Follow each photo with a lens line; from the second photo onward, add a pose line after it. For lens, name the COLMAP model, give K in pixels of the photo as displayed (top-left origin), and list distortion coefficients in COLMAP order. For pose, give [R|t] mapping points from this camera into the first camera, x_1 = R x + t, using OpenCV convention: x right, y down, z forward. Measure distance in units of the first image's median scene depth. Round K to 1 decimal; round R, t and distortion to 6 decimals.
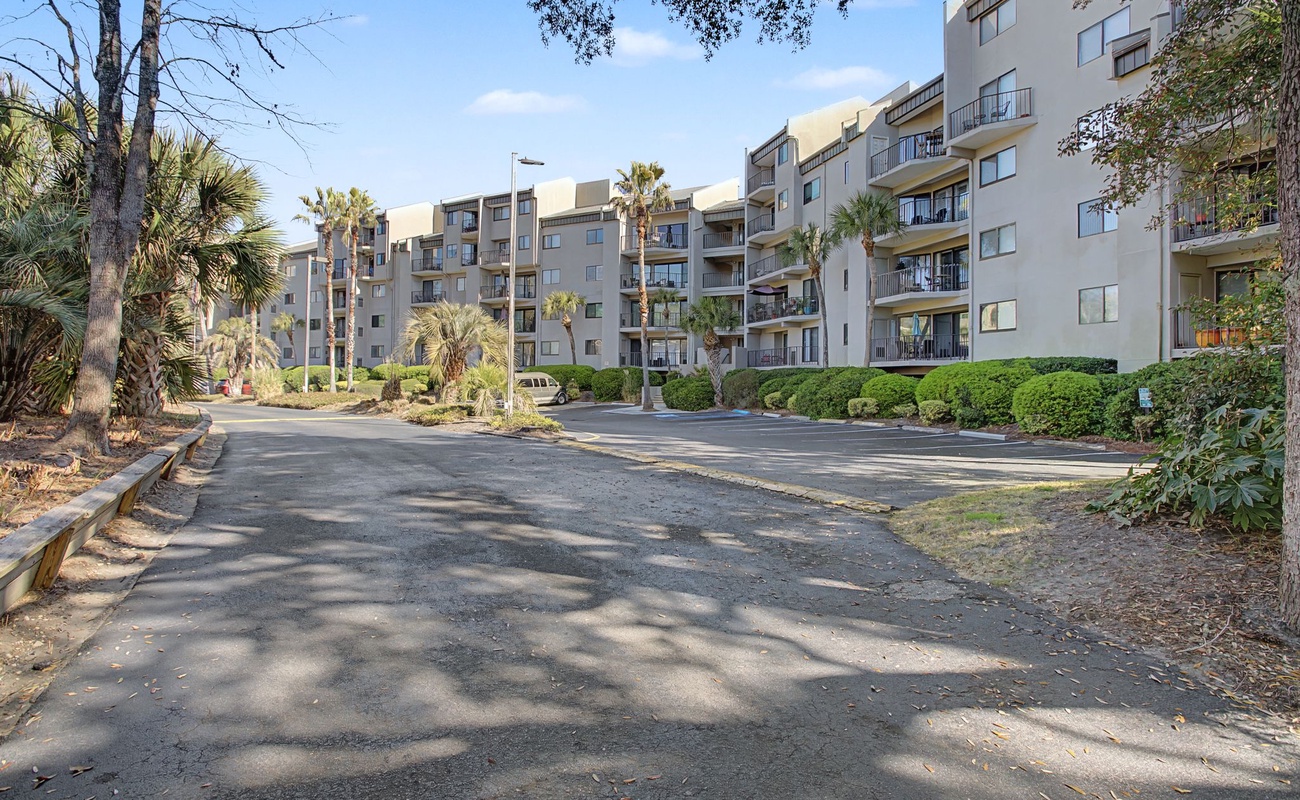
lens RADIAL K [[633.5, 0, 650.0], [0, 633.5, 400.0], [0, 0, 1]] dist [0.036228, 0.000314]
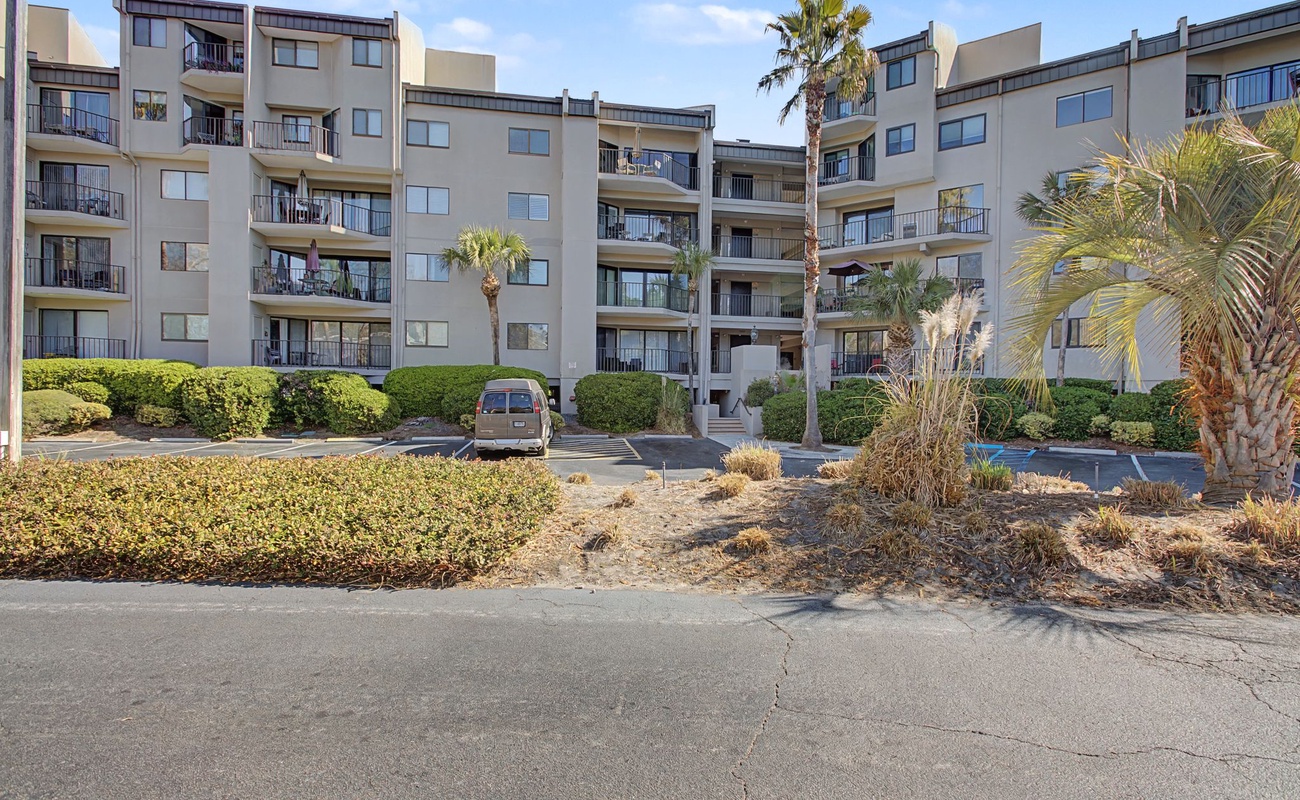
lens RADIAL K [[633.5, 0, 650.0], [0, 633.5, 400.0], [0, 0, 1]] dist [0.036228, 0.000314]
pose [[0.799881, -0.031297, 0.599342, -0.338577], [0.012521, 0.999292, 0.035471, -0.039748], [-0.600028, -0.020869, 0.799707, 0.447300]]
